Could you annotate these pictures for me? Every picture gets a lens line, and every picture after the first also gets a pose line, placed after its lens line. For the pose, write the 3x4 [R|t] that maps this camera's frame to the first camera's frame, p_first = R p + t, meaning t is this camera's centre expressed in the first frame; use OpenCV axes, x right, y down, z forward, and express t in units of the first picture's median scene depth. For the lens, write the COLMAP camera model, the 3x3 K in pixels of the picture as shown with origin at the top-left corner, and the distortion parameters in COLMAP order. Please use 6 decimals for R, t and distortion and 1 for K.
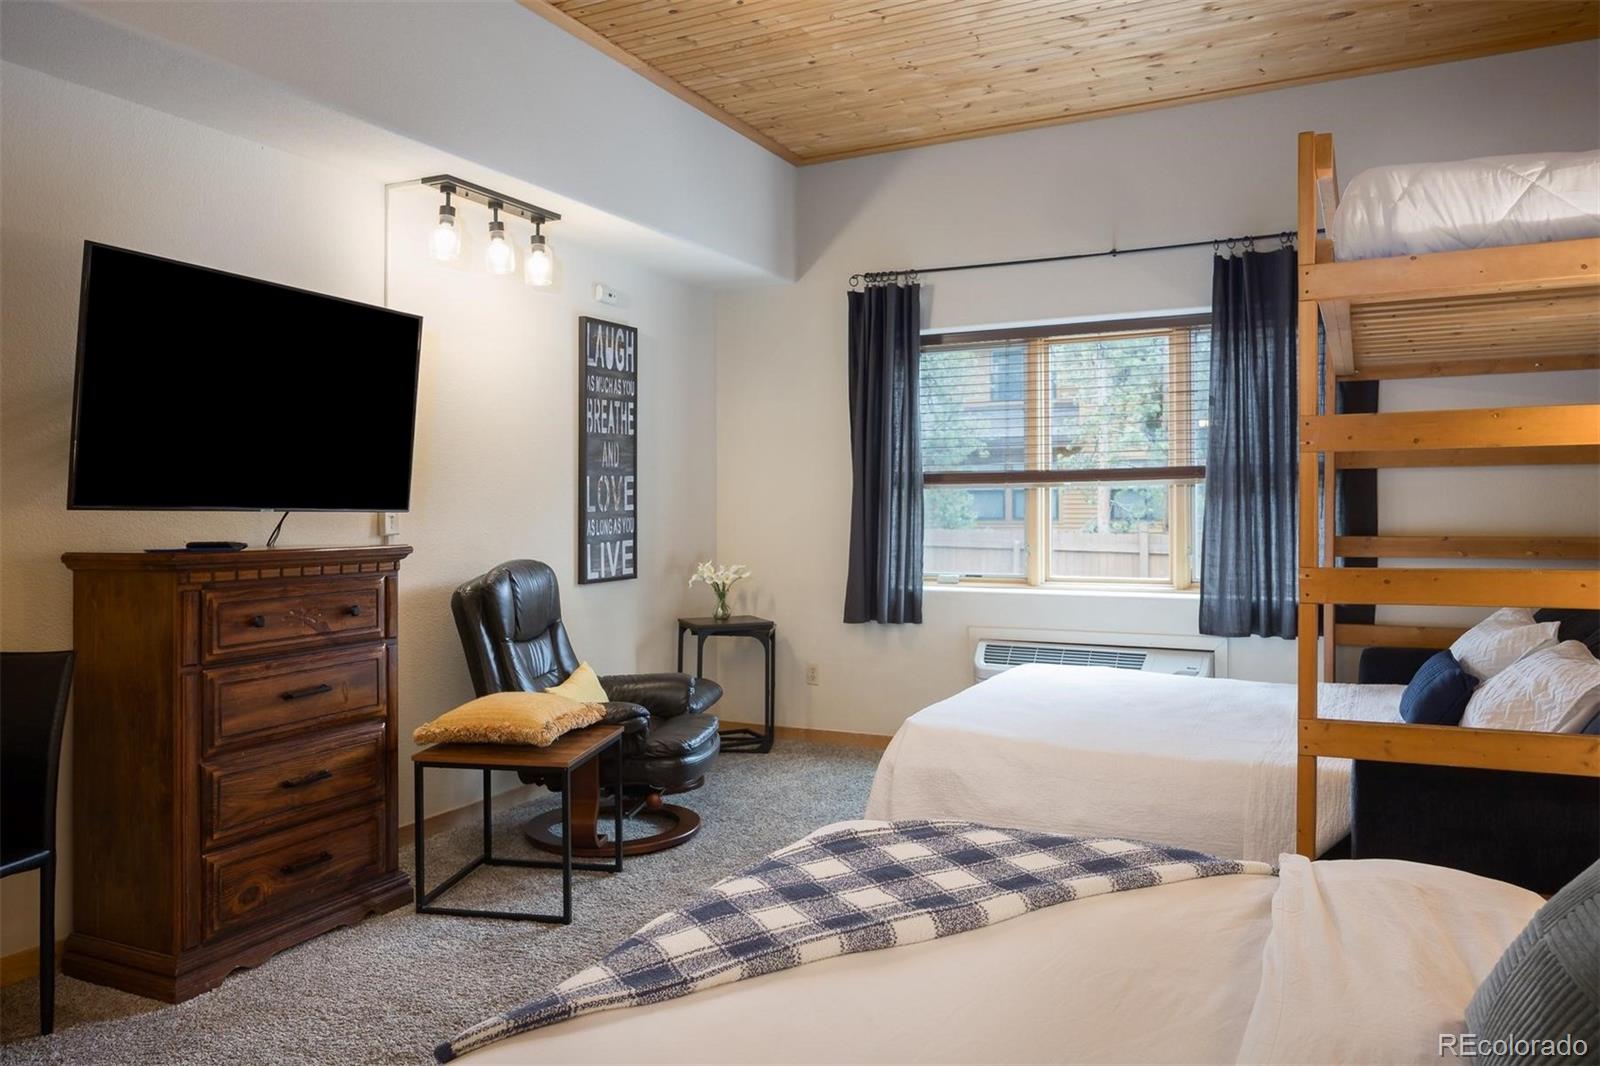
lens RADIAL K [[1149.2, 0, 794.2], [0, 1149.2, 491.6], [0, 0, 1]] dist [-0.015557, 0.003871]
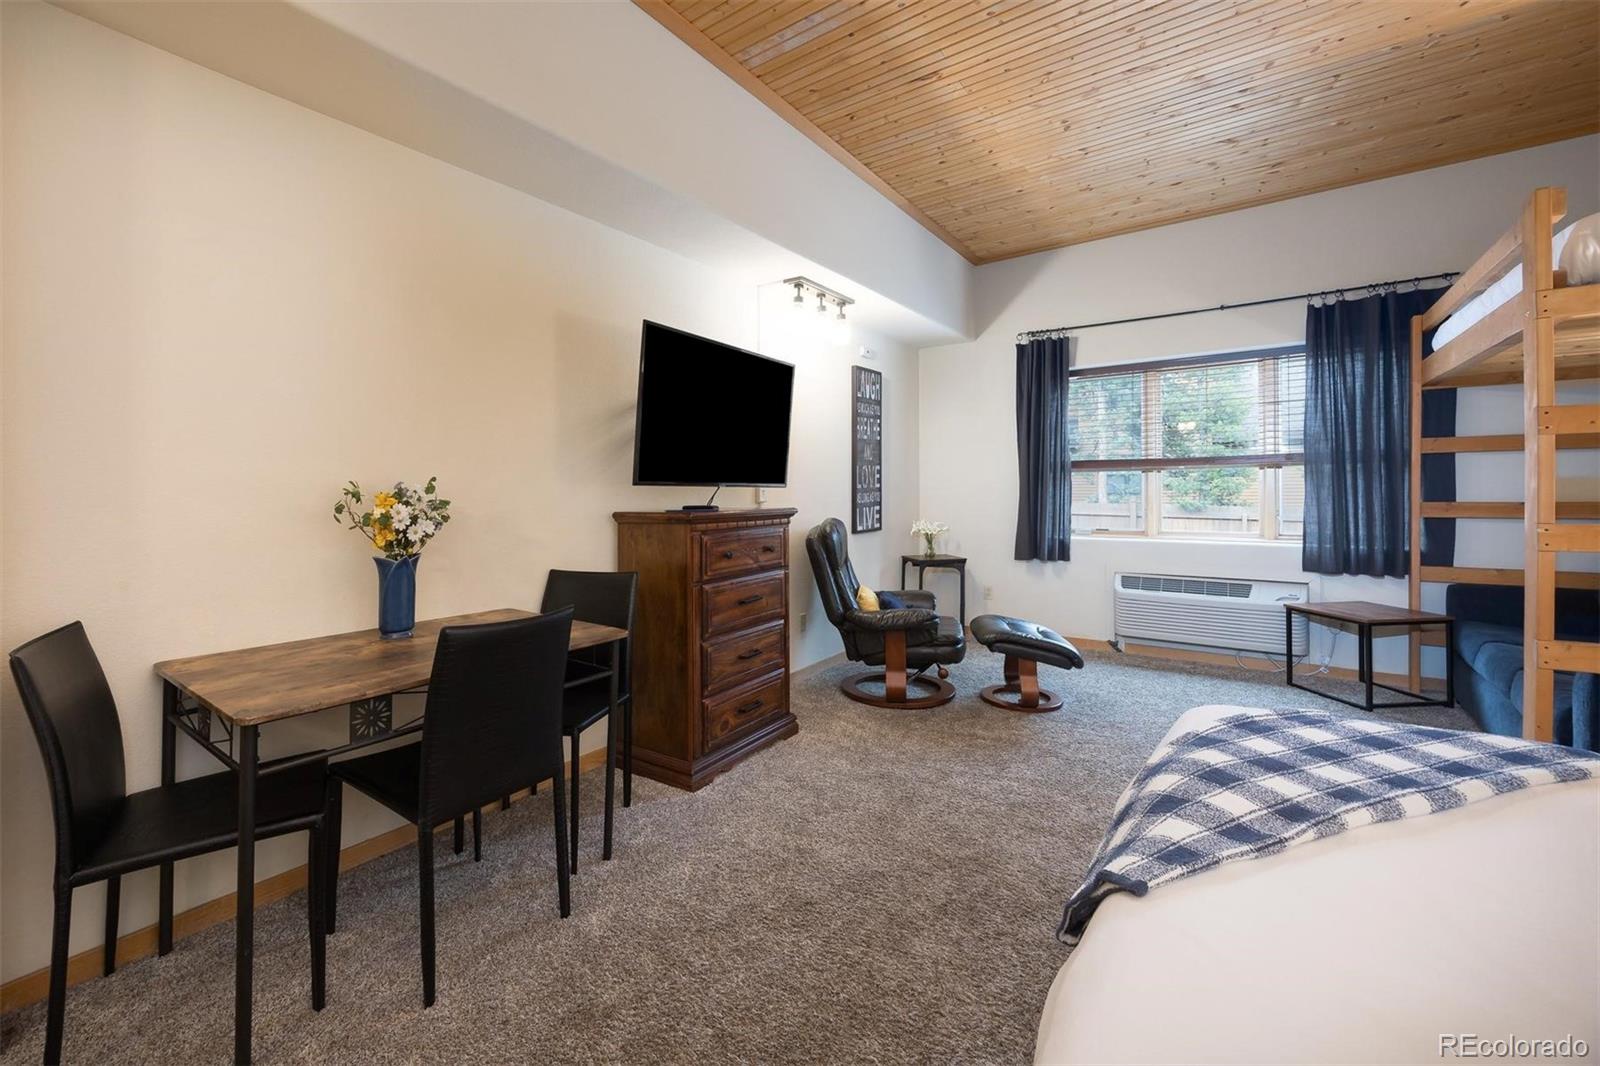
lens RADIAL K [[681.8, 0, 736.9], [0, 681.8, 479.2], [0, 0, 1]] dist [-0.009124, 0.001173]
pose [[0.980680, -0.007791, -0.195466, -0.200872], [0.007691, 0.999970, -0.001273, 0.006481], [0.195470, -0.000254, 0.980710, 0.049636]]
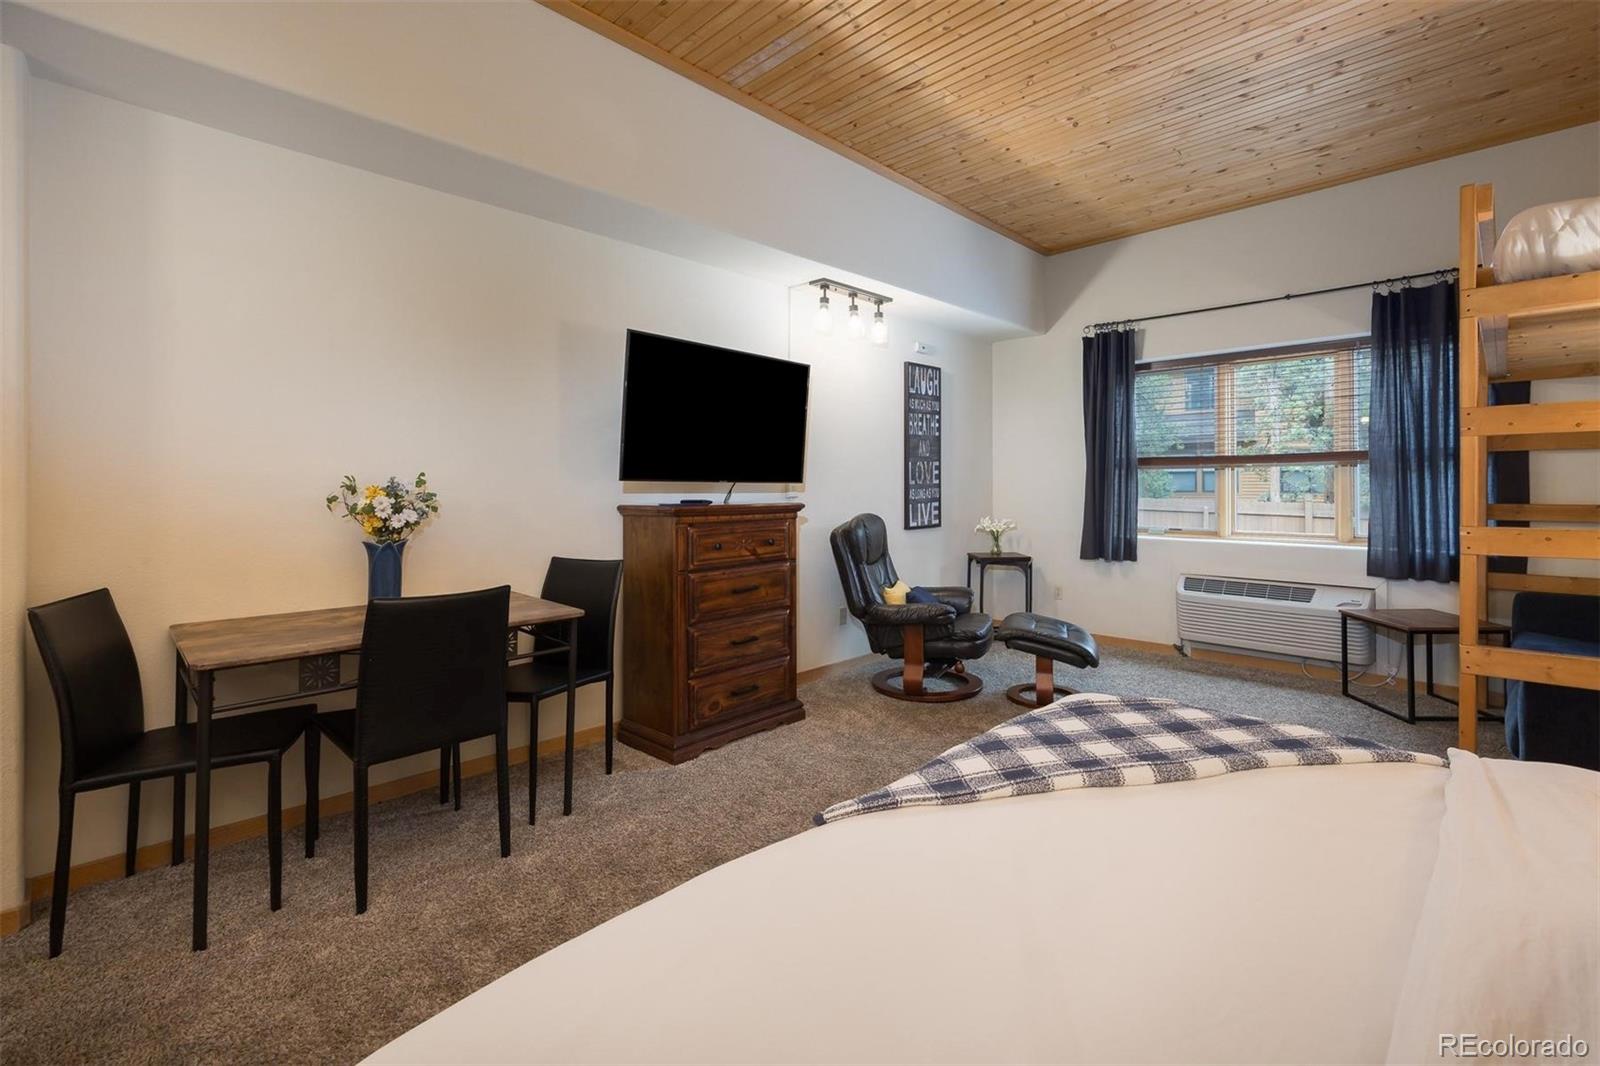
lens RADIAL K [[714.6, 0, 823.7], [0, 714.6, 476.6], [0, 0, 1]] dist [-0.001448, 0.001074]
pose [[0.955819, -0.001111, -0.293955, -0.002798], [0.002204, 0.999992, 0.003388, 0.004345], [0.293949, -0.003887, 0.955813, 0.019700]]
